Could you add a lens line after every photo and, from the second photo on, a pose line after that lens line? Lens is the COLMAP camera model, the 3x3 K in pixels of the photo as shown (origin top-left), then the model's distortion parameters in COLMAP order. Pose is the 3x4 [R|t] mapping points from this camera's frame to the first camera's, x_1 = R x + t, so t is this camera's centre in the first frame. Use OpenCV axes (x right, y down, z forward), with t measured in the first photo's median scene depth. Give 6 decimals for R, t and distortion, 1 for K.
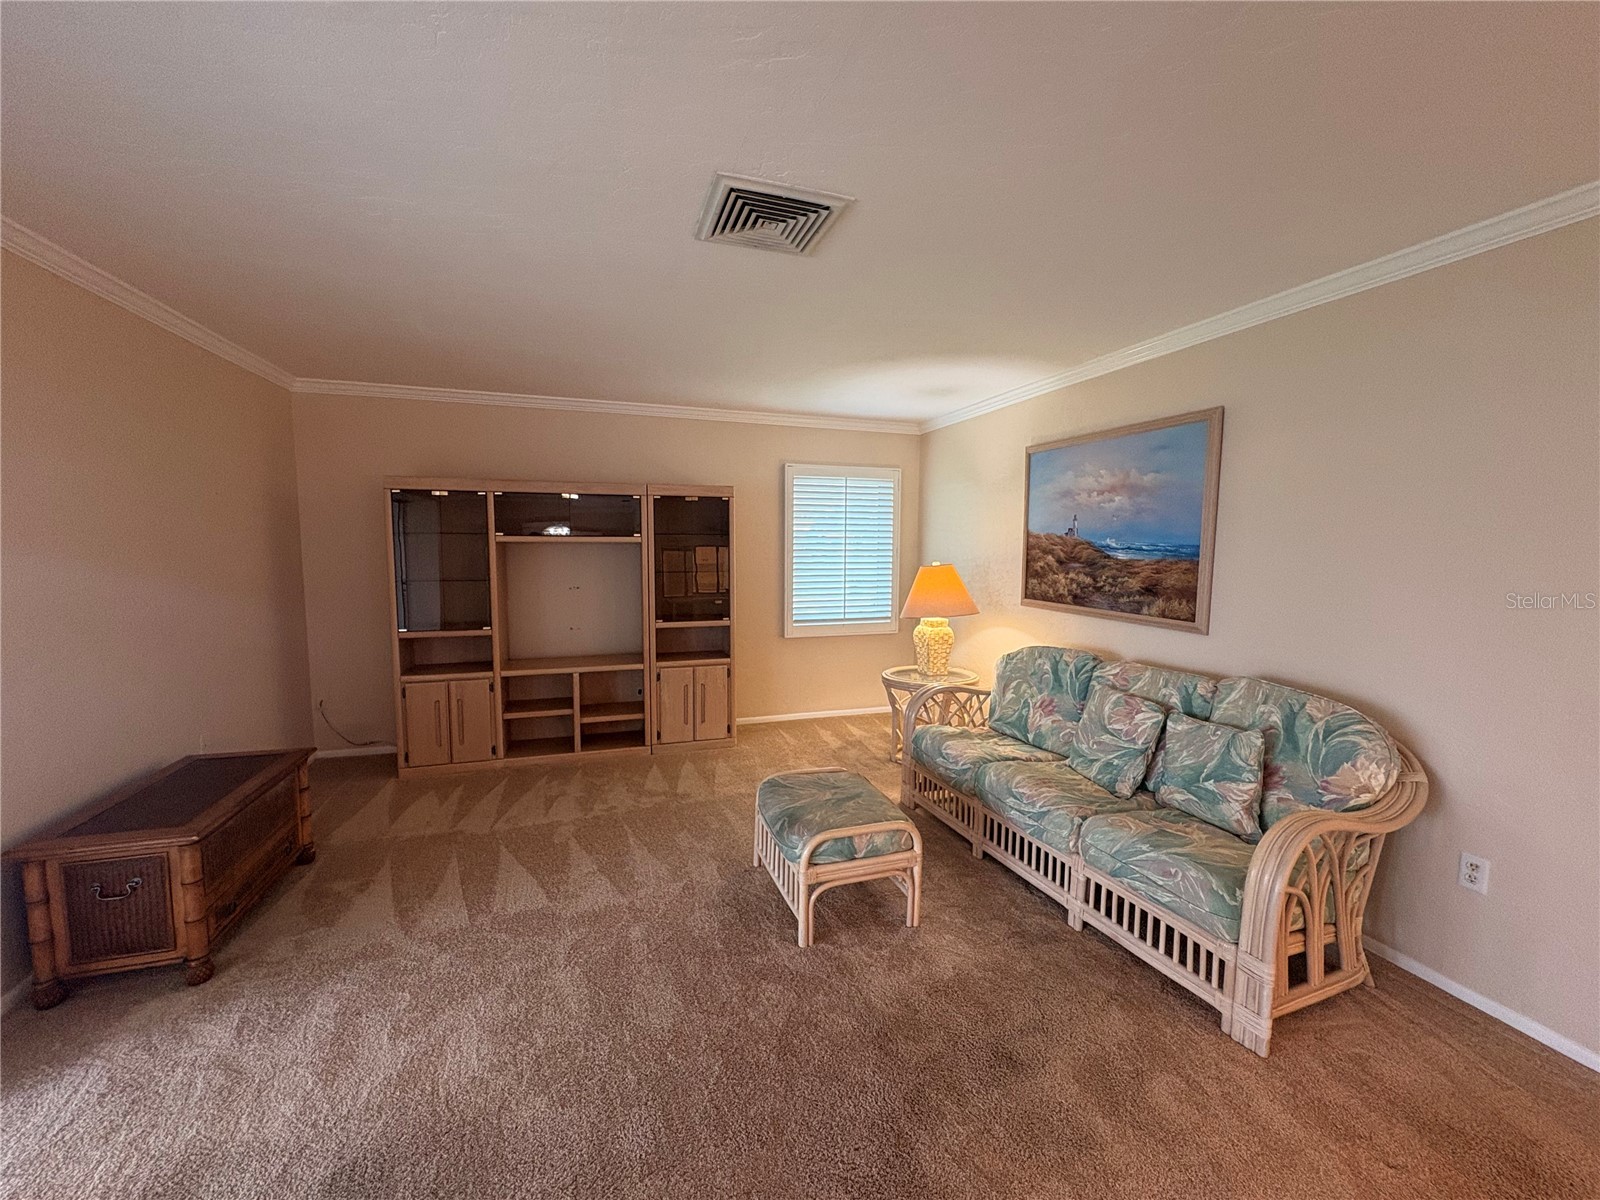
lens RADIAL K [[636.9, 0, 800.0], [0, 636.9, 600.0], [0, 0, 1]] dist [-0.002903, -0.000631]
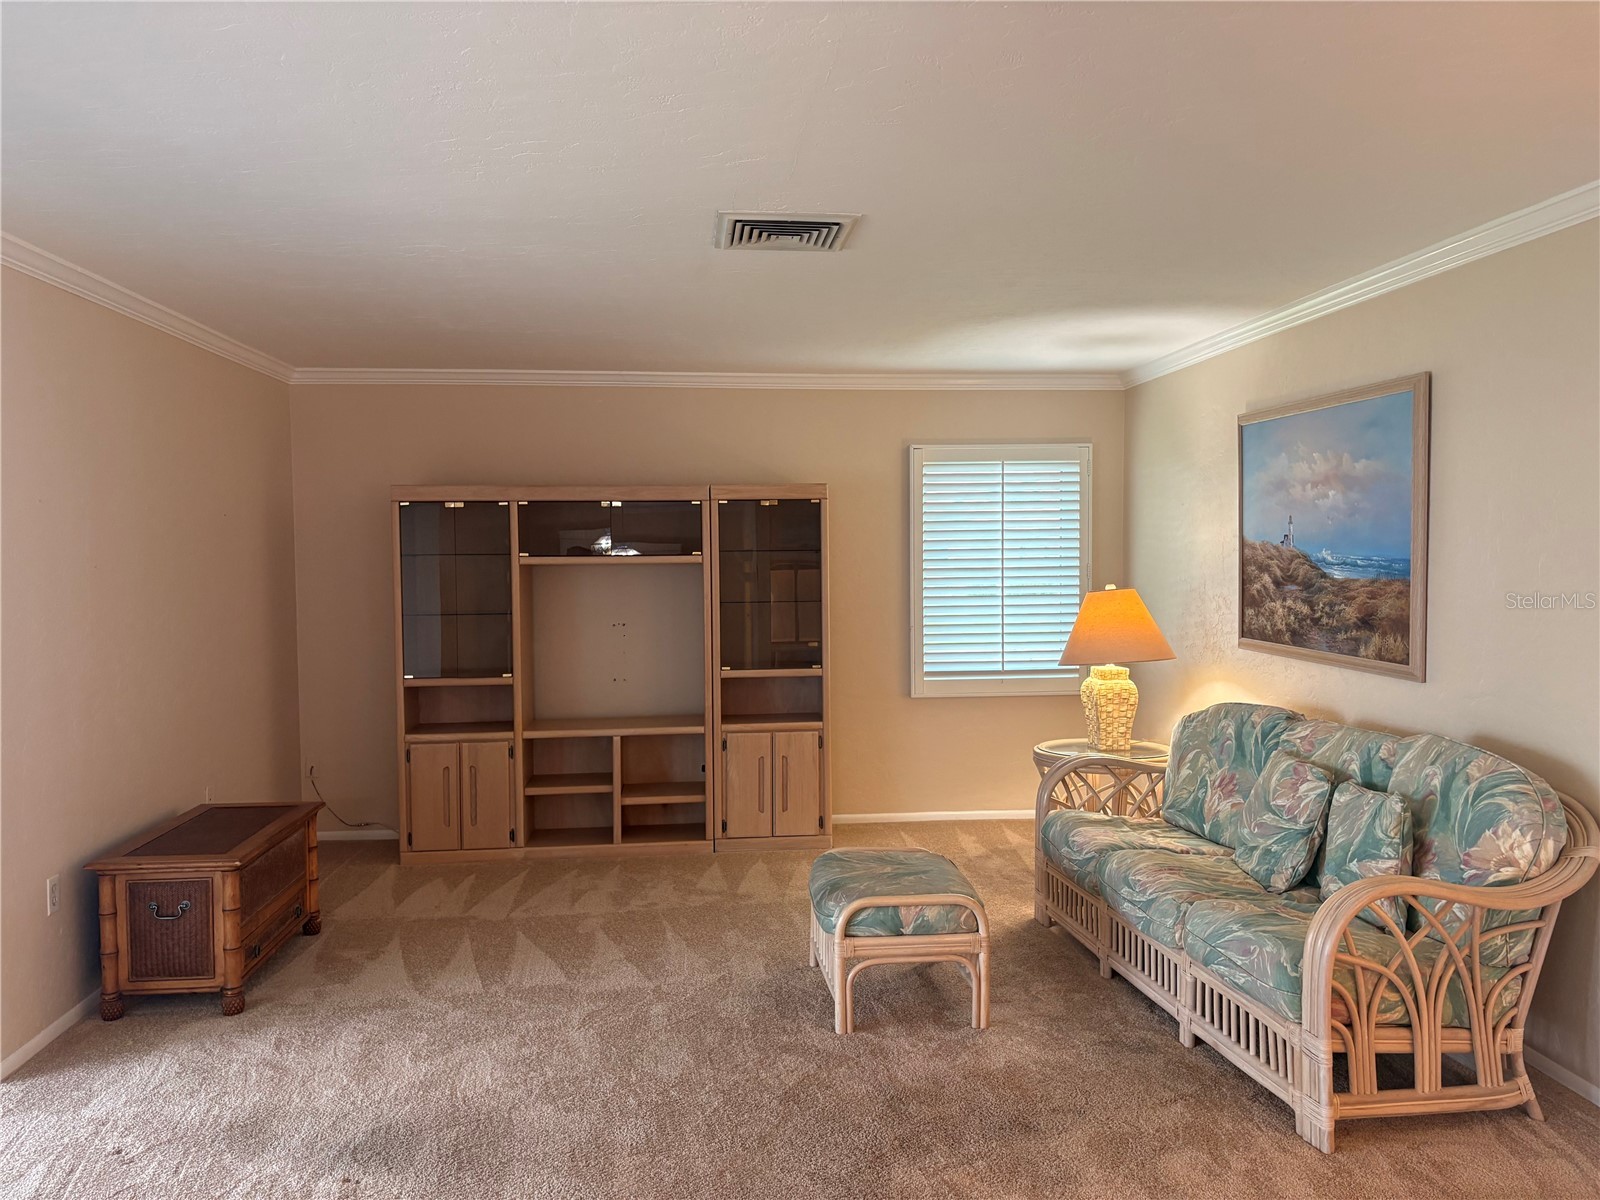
lens RADIAL K [[1171.5, 0, 800.0], [0, 1171.5, 600.0], [0, 0, 1]] dist [0.062218, -0.106046]
pose [[0.977299, -0.007030, -0.211747, 0.222386], [-0.003149, 0.998857, -0.047697, 0.026631], [0.211840, 0.047281, 0.976160, -0.453081]]
